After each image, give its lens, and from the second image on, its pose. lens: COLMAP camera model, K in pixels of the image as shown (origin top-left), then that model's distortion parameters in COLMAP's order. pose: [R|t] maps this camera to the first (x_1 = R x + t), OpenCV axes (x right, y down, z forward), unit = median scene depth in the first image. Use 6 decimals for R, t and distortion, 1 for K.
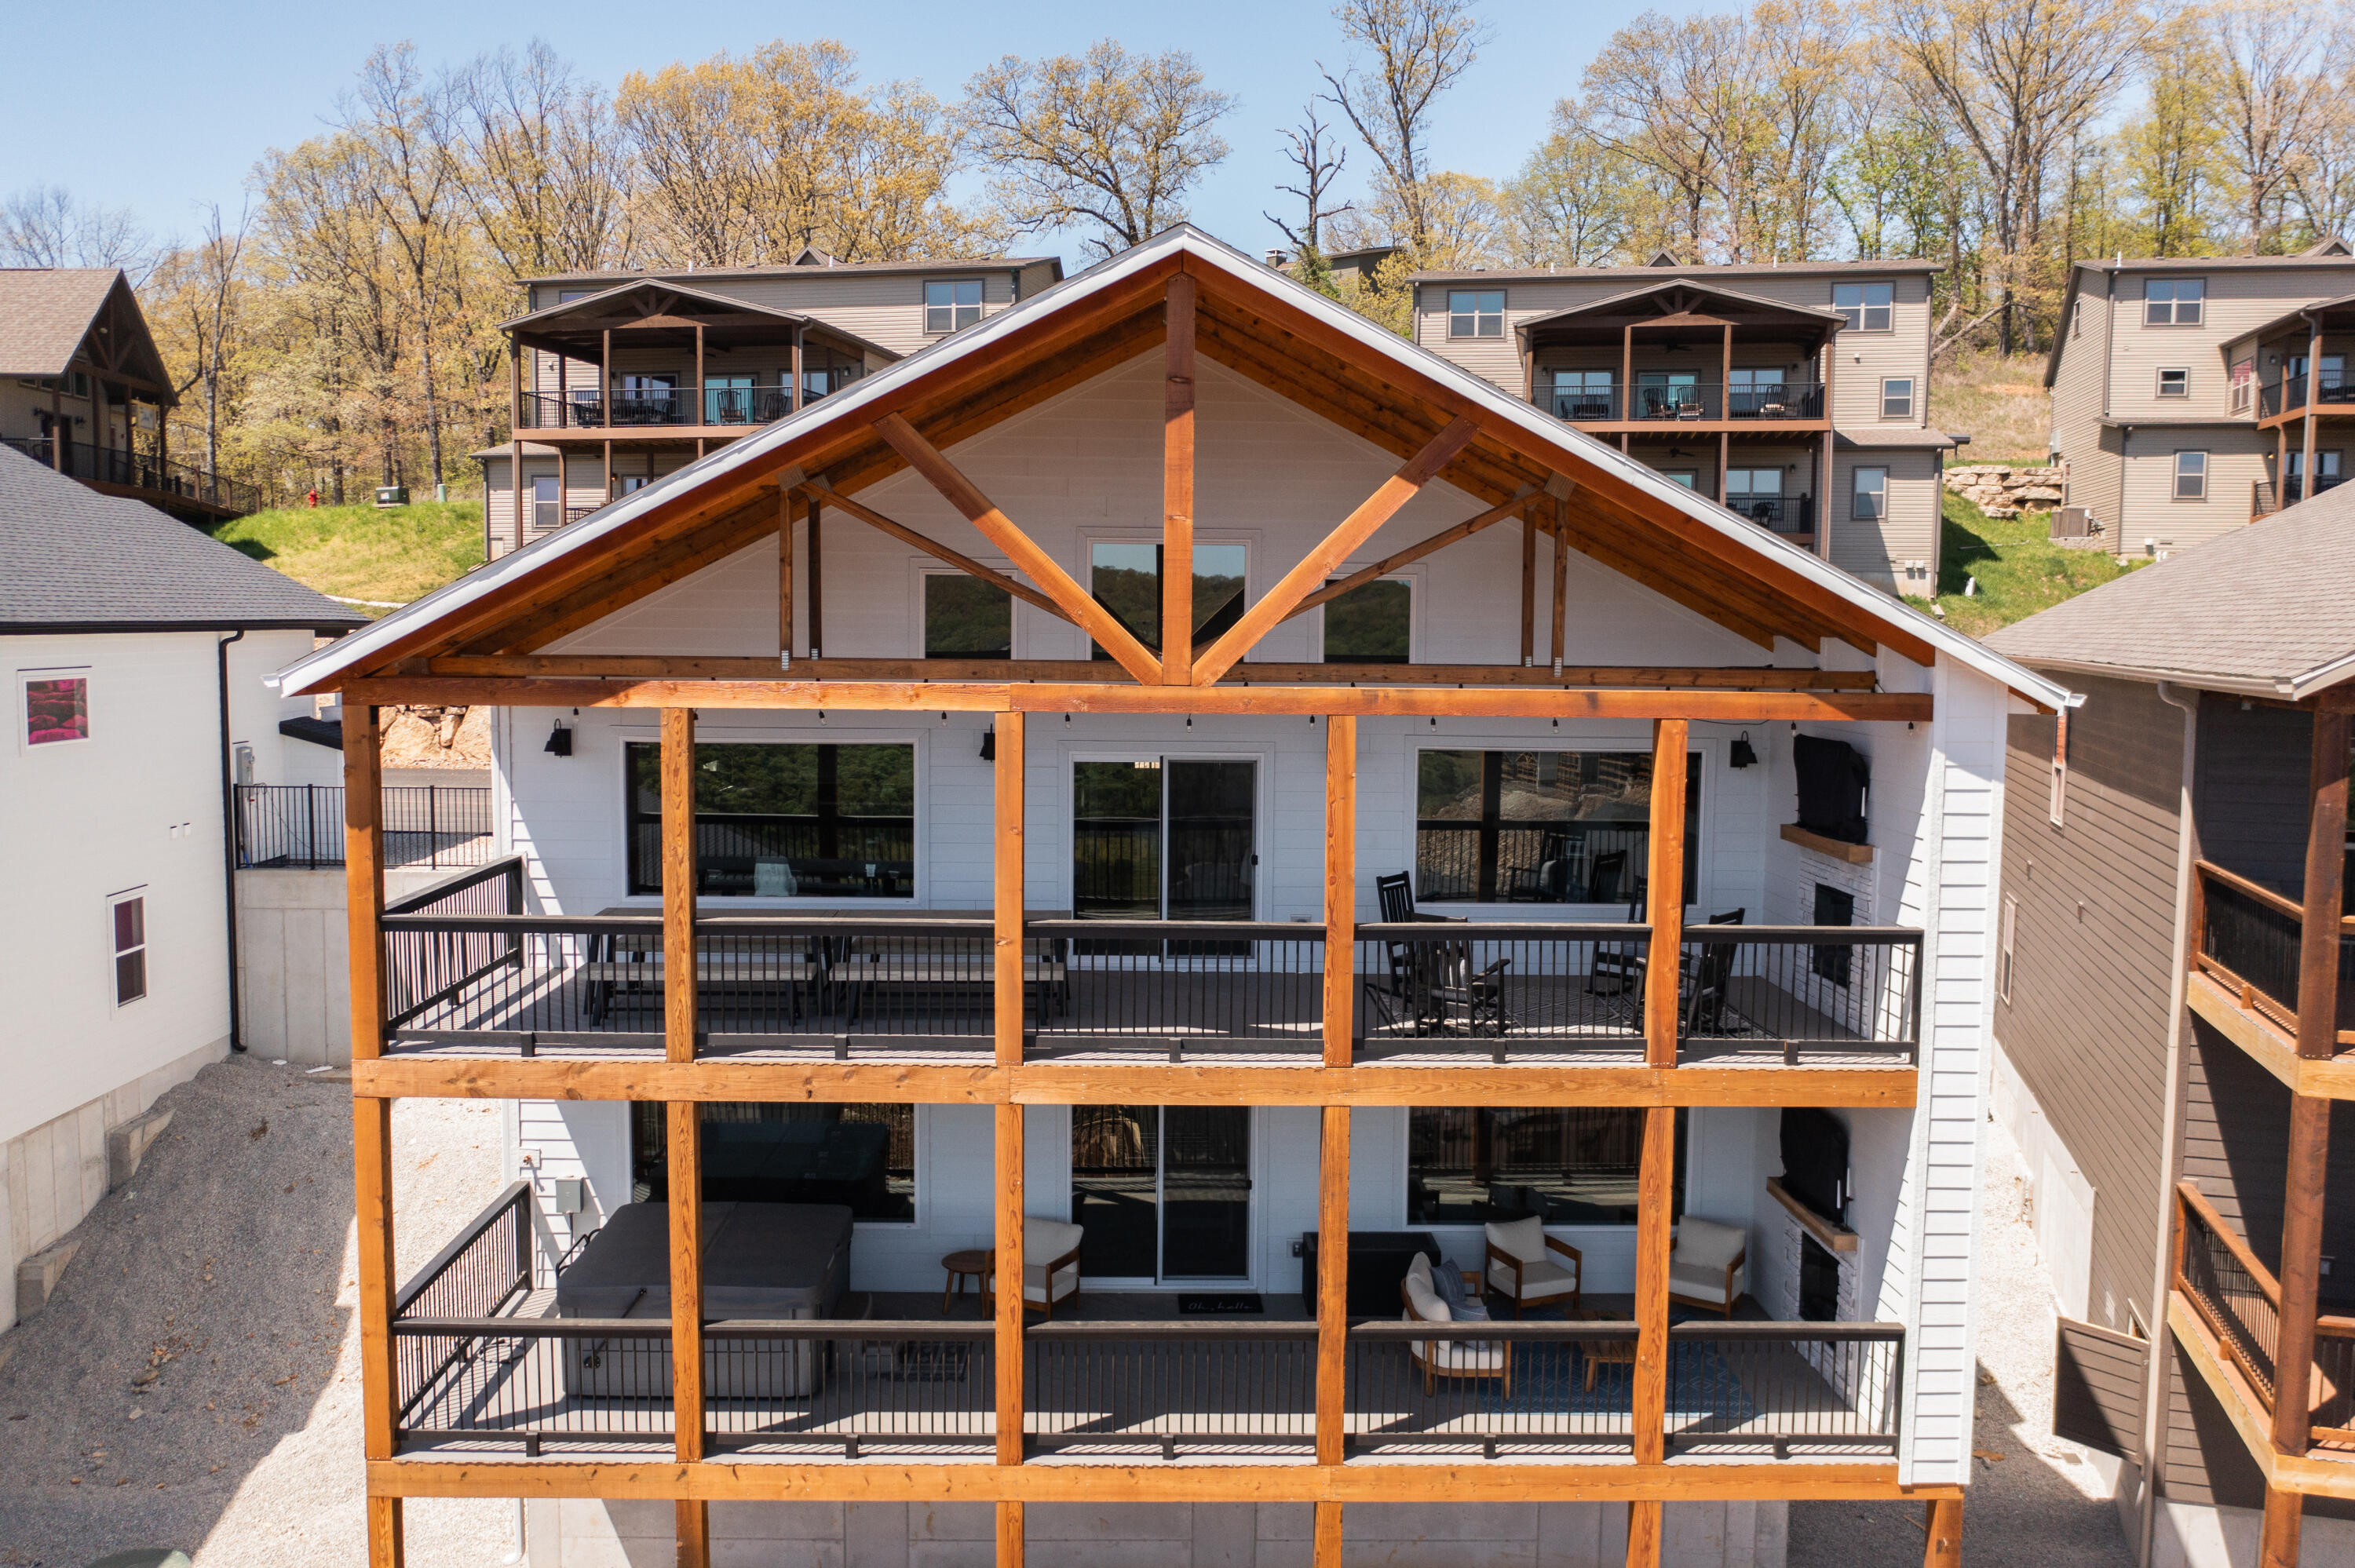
lens RADIAL K [[1813.0, 0, 1177.5], [0, 1813.0, 784.0], [0, 0, 1]] dist [-0.017667, -0.007707]
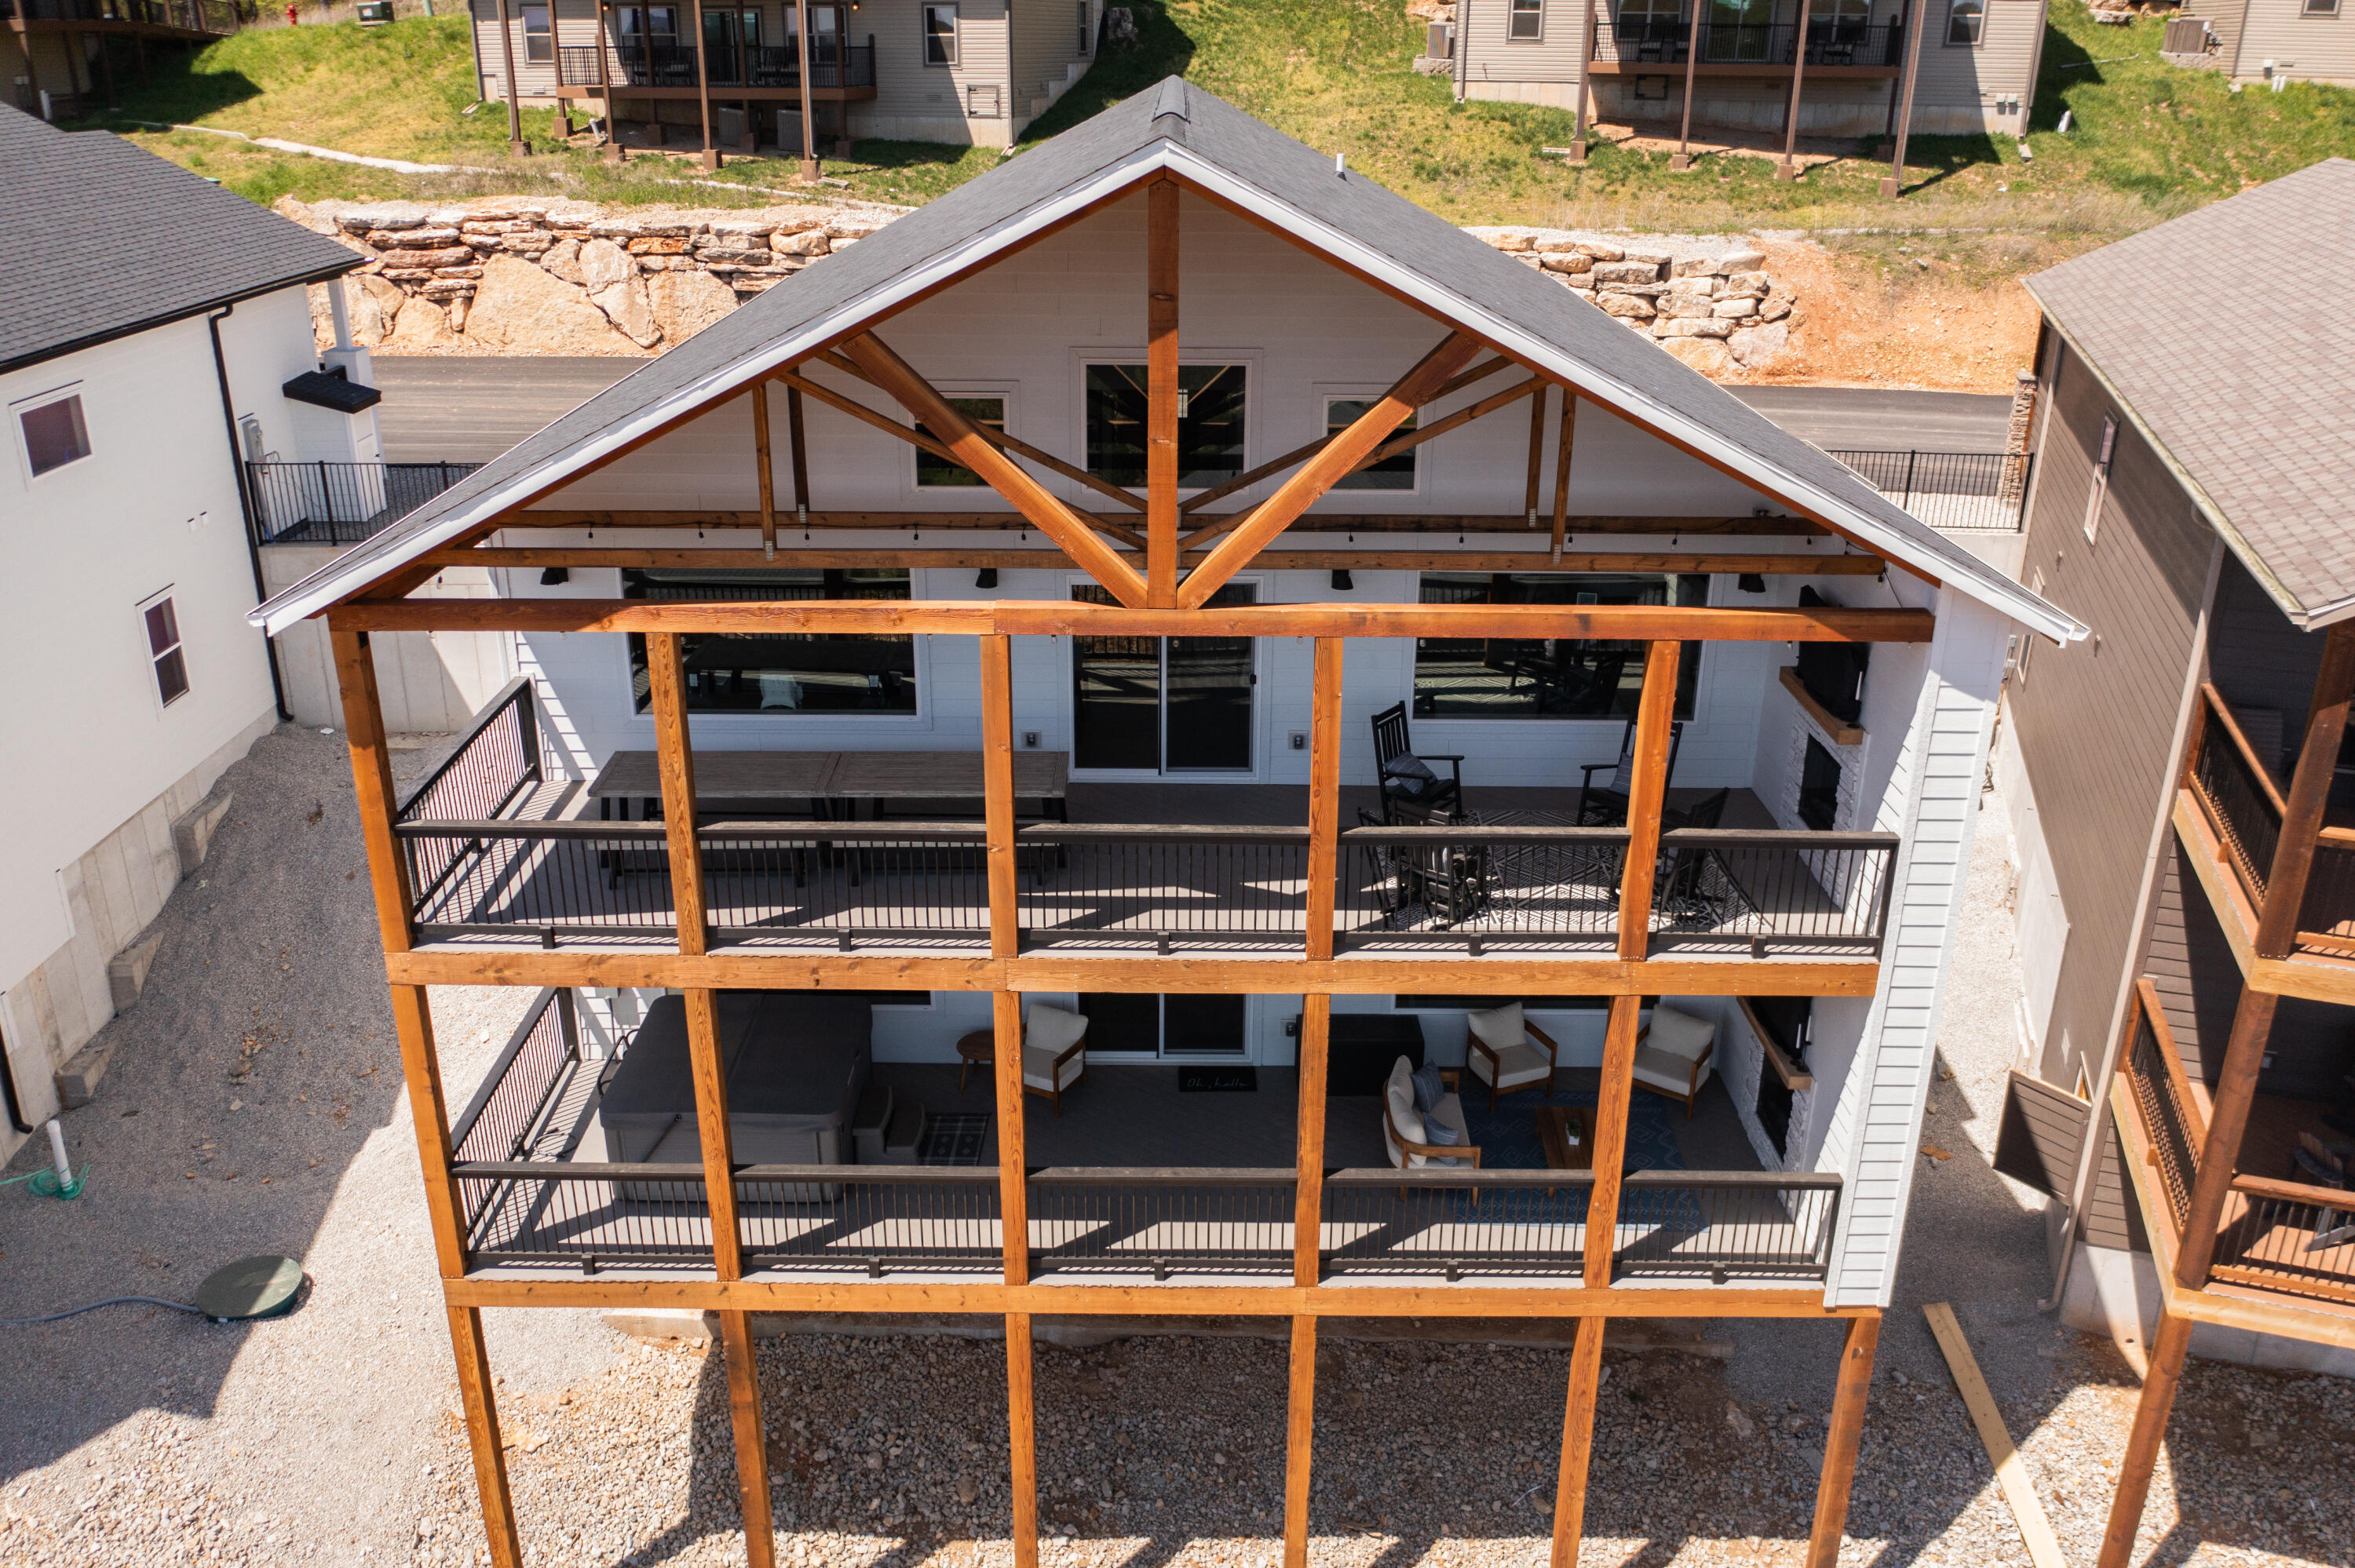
lens RADIAL K [[1809.7, 0, 1177.5], [0, 1809.7, 784.0], [0, 0, 1]] dist [-0.023046, 0.003015]
pose [[0.999705, 0.006397, -0.023449, 0.024586], [0.000559, 0.958442, 0.285286, -0.190779], [0.024300, -0.285215, 0.958156, 0.022370]]
